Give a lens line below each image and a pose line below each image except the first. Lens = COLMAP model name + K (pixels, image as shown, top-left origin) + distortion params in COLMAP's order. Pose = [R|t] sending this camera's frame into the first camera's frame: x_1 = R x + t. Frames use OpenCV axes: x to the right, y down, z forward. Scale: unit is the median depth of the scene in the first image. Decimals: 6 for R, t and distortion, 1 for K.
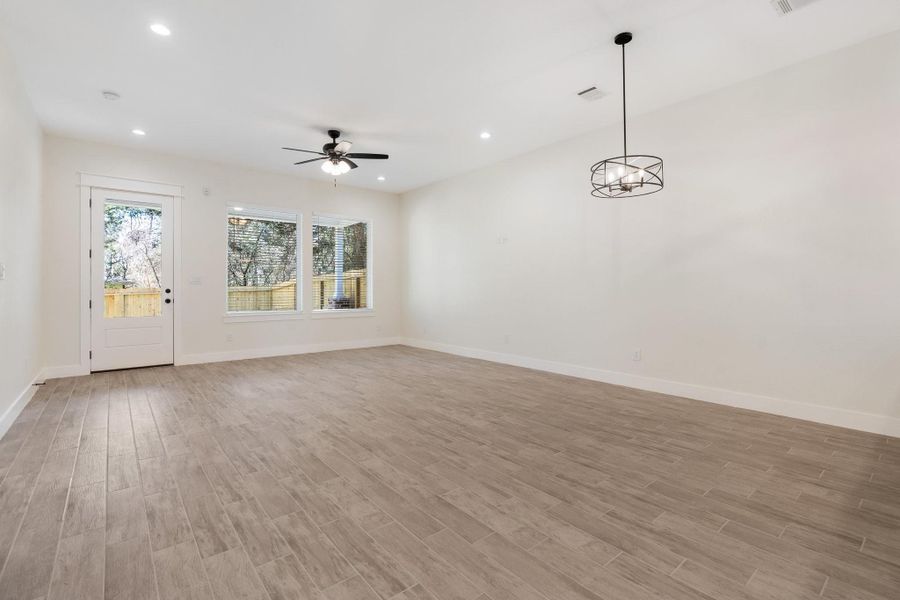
lens RADIAL K [[408.5, 0, 449.9], [0, 408.5, 286.0], [0, 0, 1]] dist [-0.003567, -0.000296]
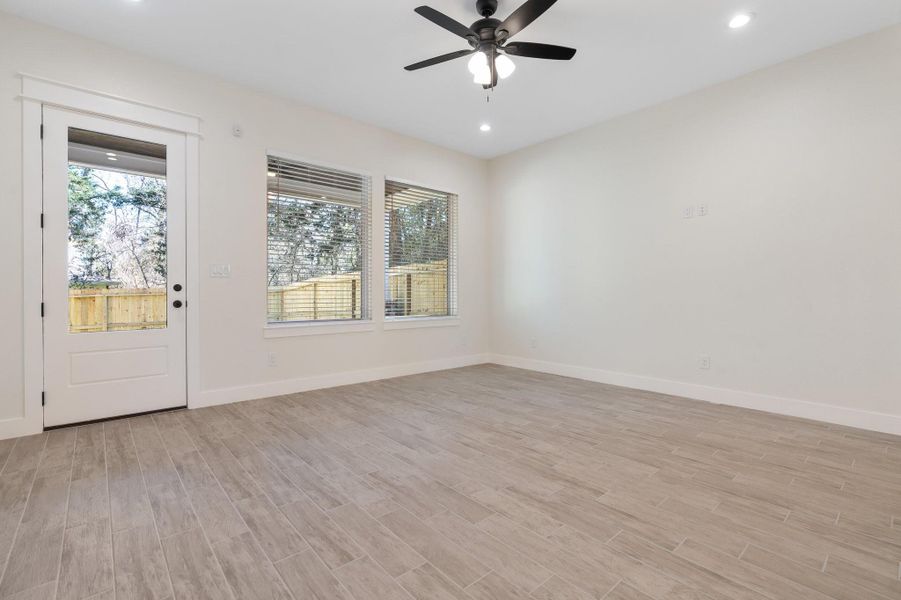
lens RADIAL K [[405.9, 0, 452.5], [0, 405.9, 292.6], [0, 0, 1]] dist [-0.001266, -0.000376]
pose [[0.999579, 0.002609, 0.028892, -0.336402], [-0.002842, 0.999964, 0.008043, 0.015385], [-0.028870, -0.008122, 0.999550, 0.430386]]
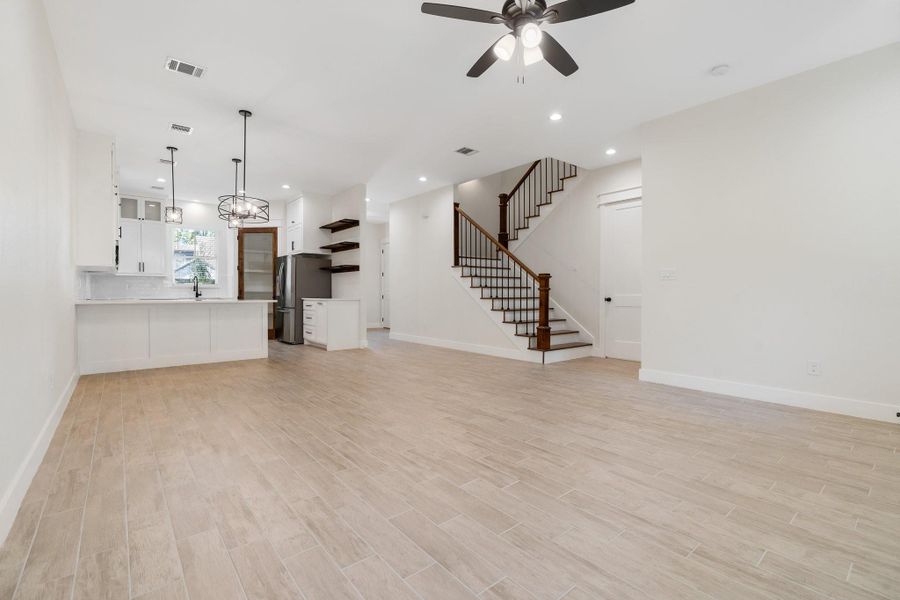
lens RADIAL K [[405.4, 0, 452.0], [0, 405.4, 292.7], [0, 0, 1]] dist [-0.001266, -0.000376]
pose [[-0.999999, 0.001412, 0.000954, -0.185708], [0.001406, 0.999982, -0.005911, 0.023349], [-0.000962, -0.005910, -0.999982, 1.479530]]
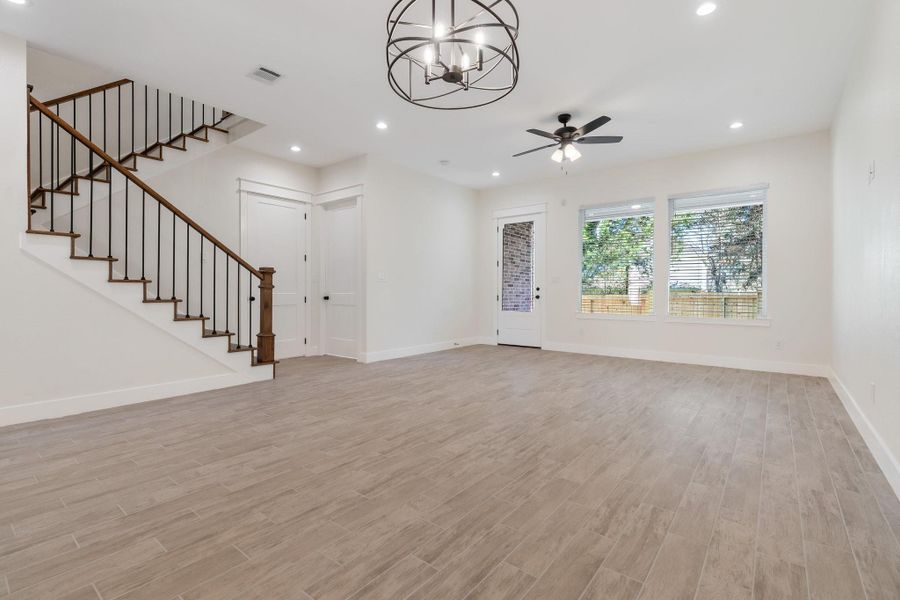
lens RADIAL K [[413.2, 0, 453.8], [0, 413.2, 291.0], [0, 0, 1]] dist [-0.000587, 0.000065]
pose [[0.215531, 0.001026, -0.976496, 0.563246], [0.004981, 0.999985, 0.002150, 0.016249], [0.976484, -0.005328, 0.215523, 0.537749]]
